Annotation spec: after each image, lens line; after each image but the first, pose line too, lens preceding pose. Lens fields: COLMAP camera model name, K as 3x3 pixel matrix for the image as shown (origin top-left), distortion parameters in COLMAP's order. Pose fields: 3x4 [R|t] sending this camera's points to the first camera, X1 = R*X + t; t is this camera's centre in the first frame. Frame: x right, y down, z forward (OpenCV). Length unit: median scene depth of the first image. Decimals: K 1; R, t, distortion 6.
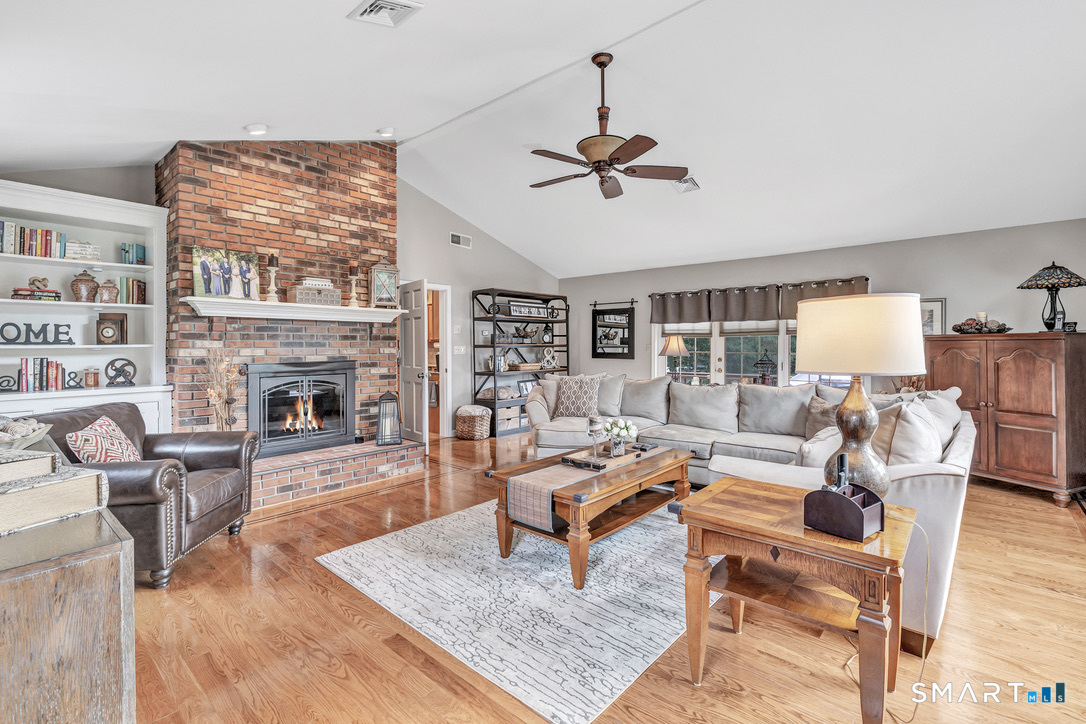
lens RADIAL K [[488.1, 0, 540.6], [0, 488.1, 349.5], [0, 0, 1]] dist [-0.000852, 0.000314]
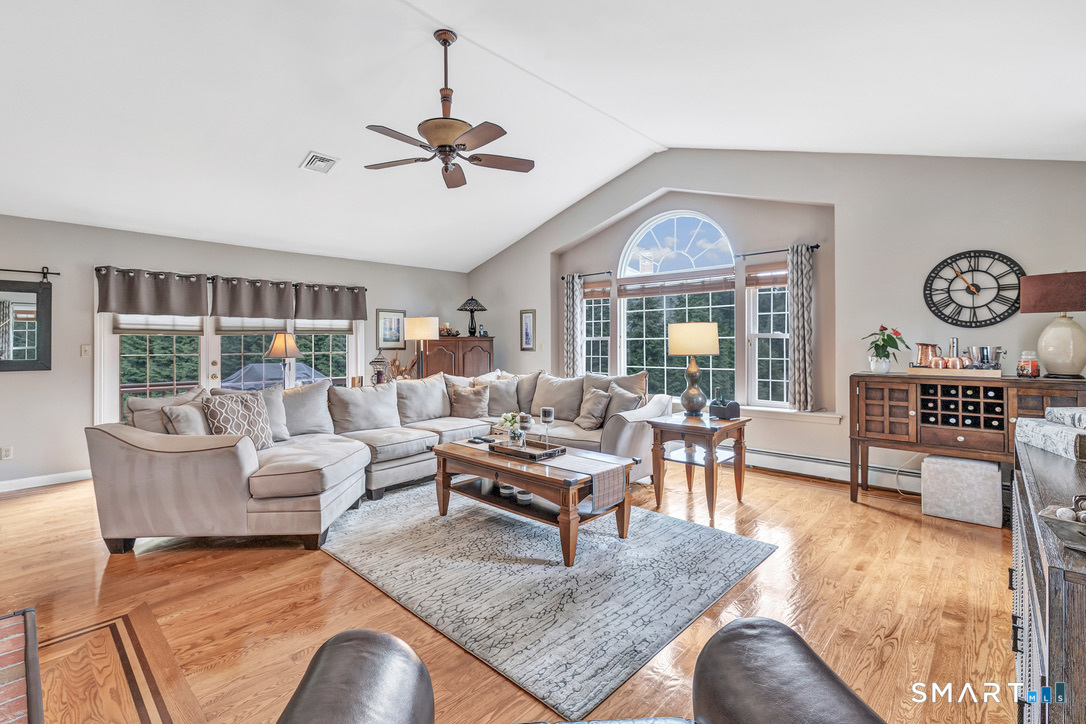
lens RADIAL K [[488.1, 0, 540.6], [0, 488.1, 349.5], [0, 0, 1]] dist [-0.000852, 0.000314]
pose [[0.033421, -0.013669, 0.999348, -0.546325], [0.014077, 0.999814, 0.013204, -0.006060], [-0.999342, 0.013627, 0.033607, 0.541901]]
